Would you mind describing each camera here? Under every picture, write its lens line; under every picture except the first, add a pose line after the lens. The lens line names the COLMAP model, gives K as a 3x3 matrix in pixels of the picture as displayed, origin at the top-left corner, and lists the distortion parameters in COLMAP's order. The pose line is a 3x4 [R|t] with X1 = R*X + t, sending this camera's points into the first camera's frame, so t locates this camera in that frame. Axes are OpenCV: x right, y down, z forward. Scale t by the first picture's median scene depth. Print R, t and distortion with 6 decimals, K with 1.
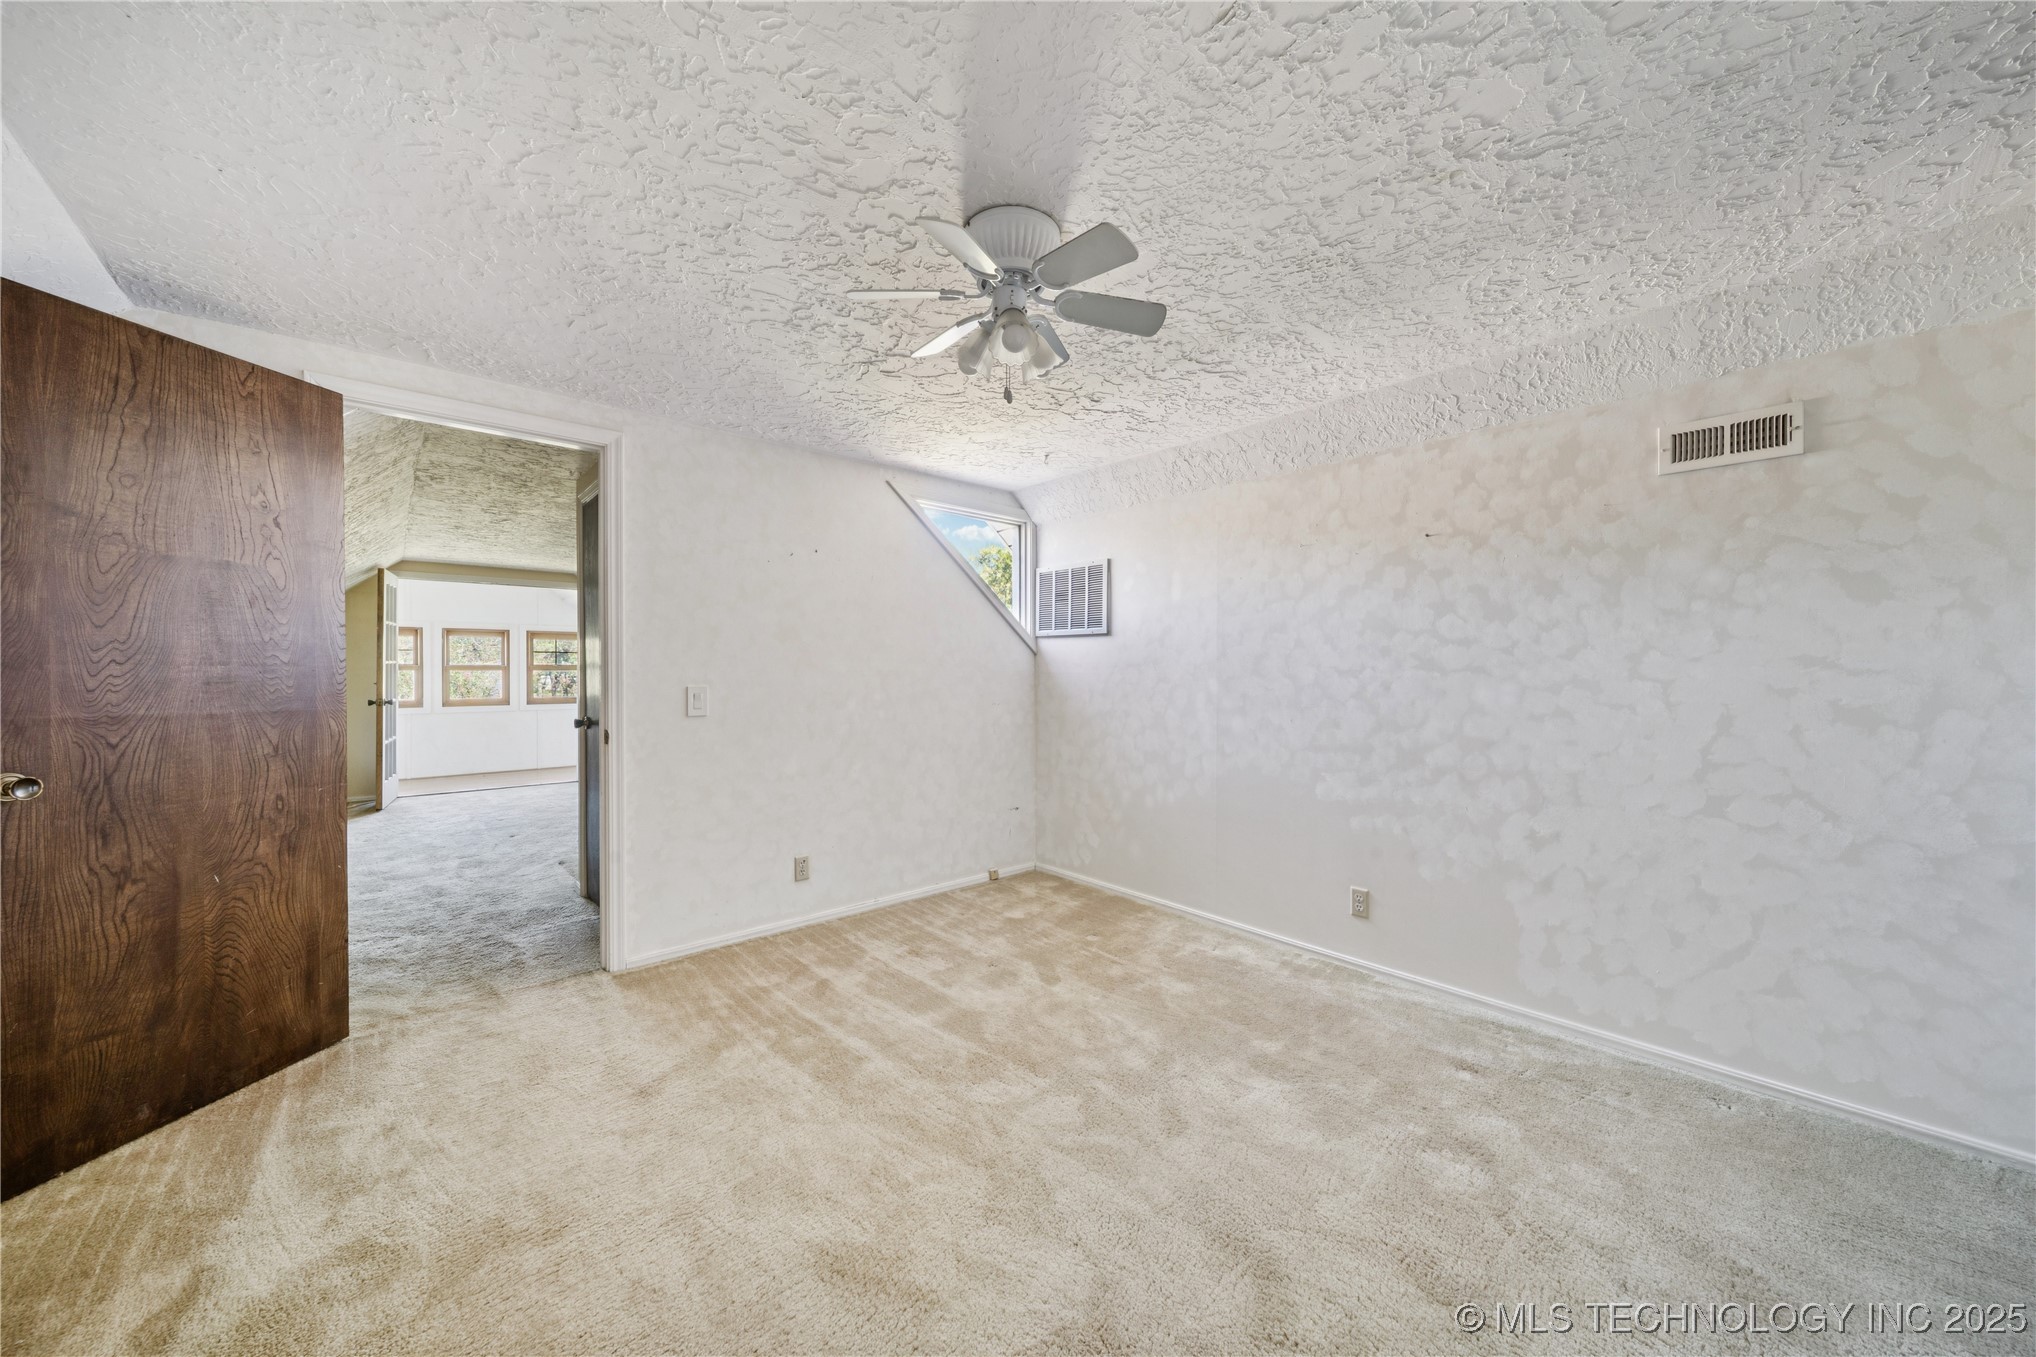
lens RADIAL K [[717.3, 0, 1020.2], [0, 717.3, 673.0], [0, 0, 1]] dist [-0.001648, -0.000730]
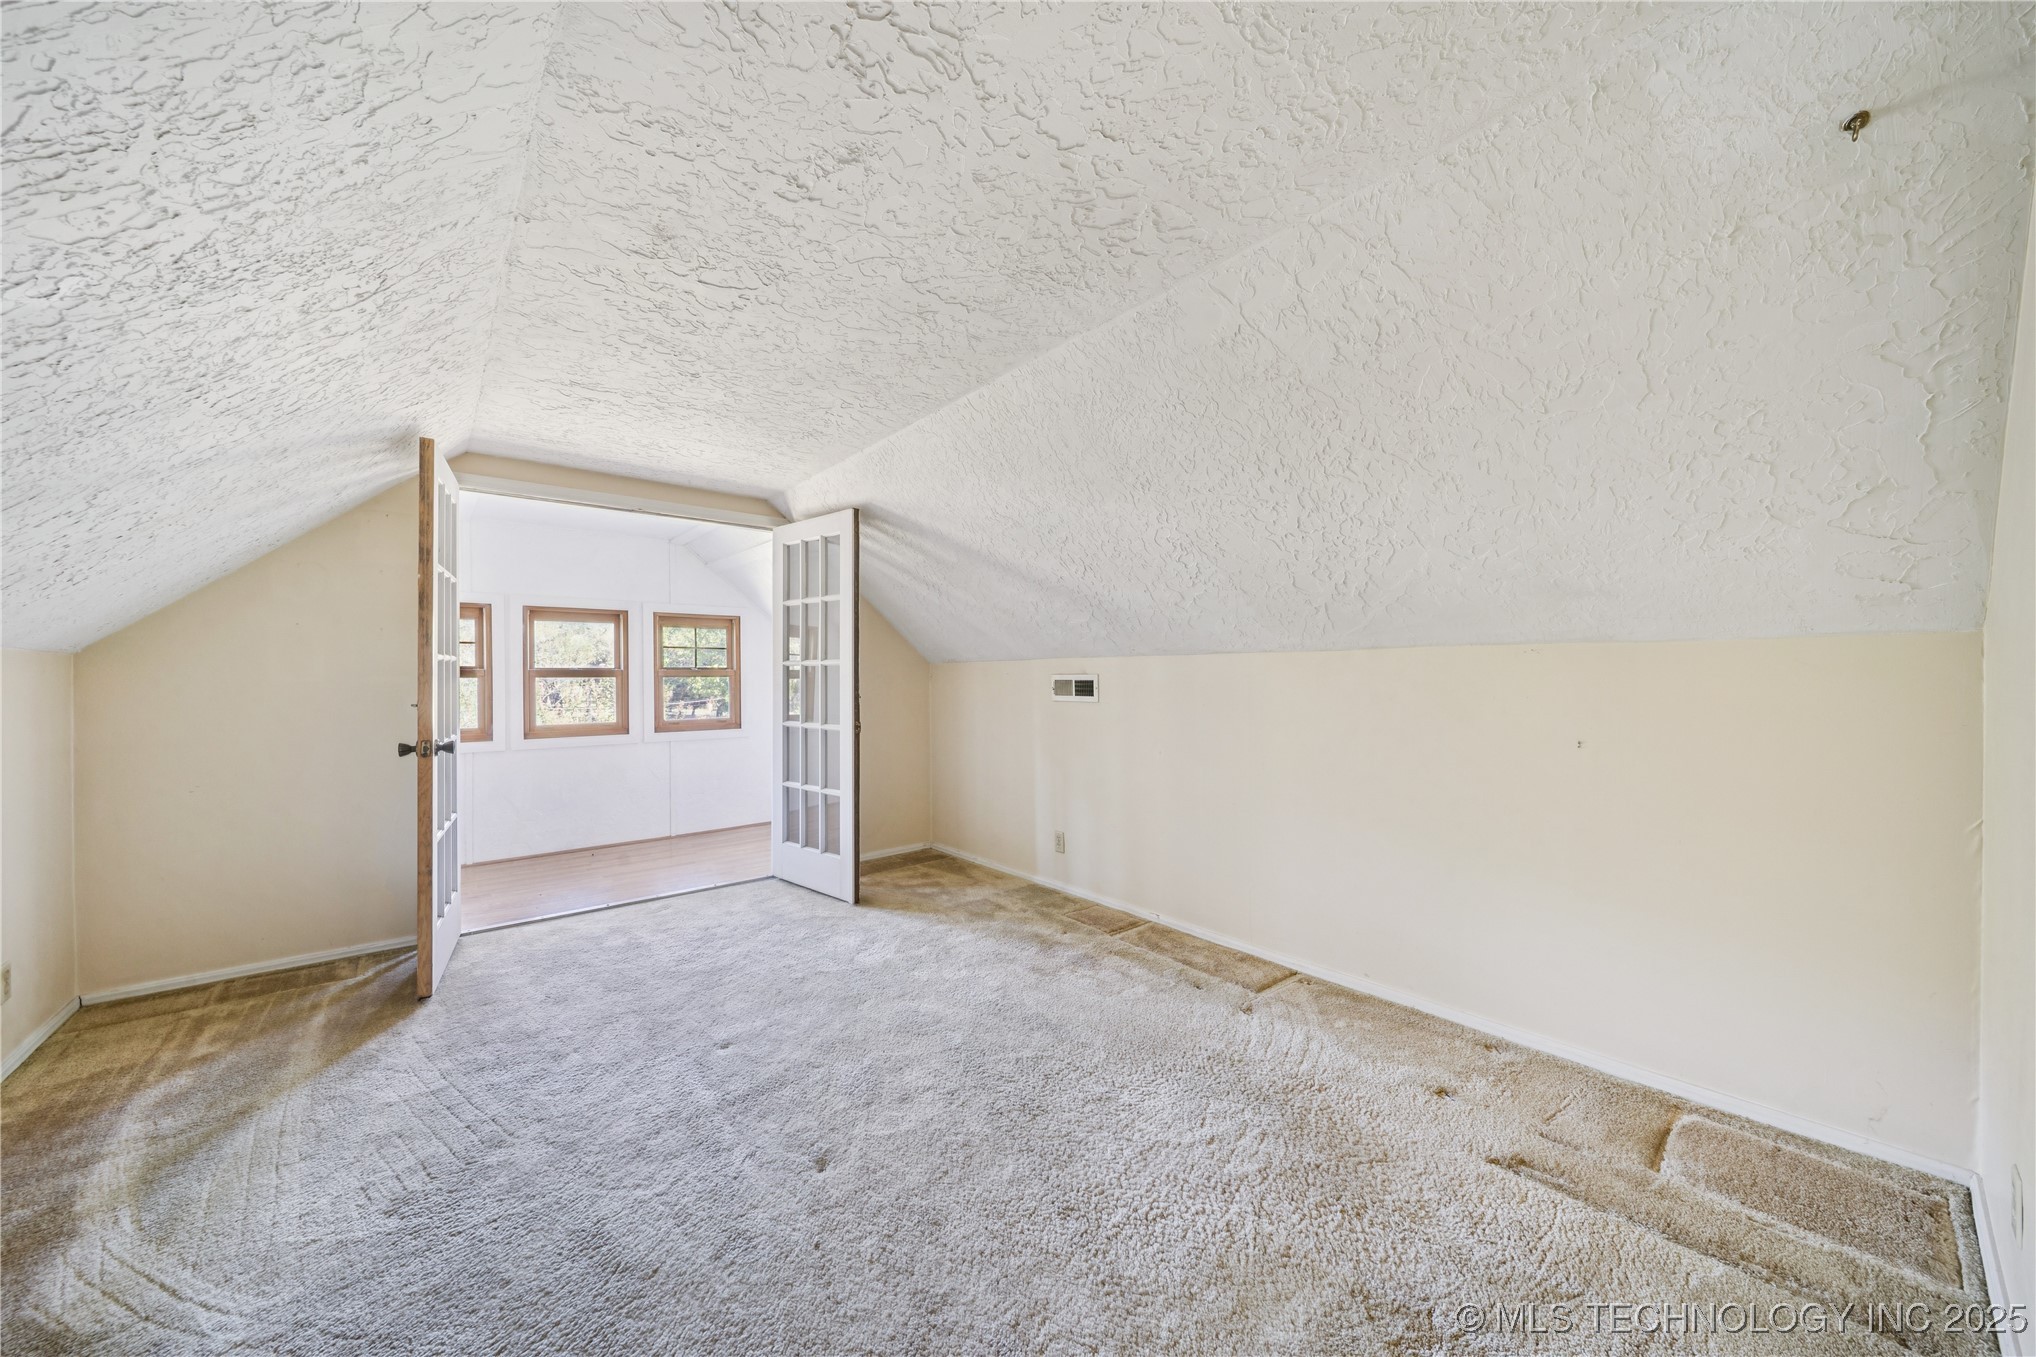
lens RADIAL K [[717.3, 0, 1014.0], [0, 717.3, 681.1], [0, 0, 1]] dist [-0.001648, -0.000730]
pose [[0.999369, -0.004826, -0.035179, -0.434855], [0.004822, 0.999988, -0.000190, 0.000956], [0.035179, 0.000020, 0.999381, 0.481252]]
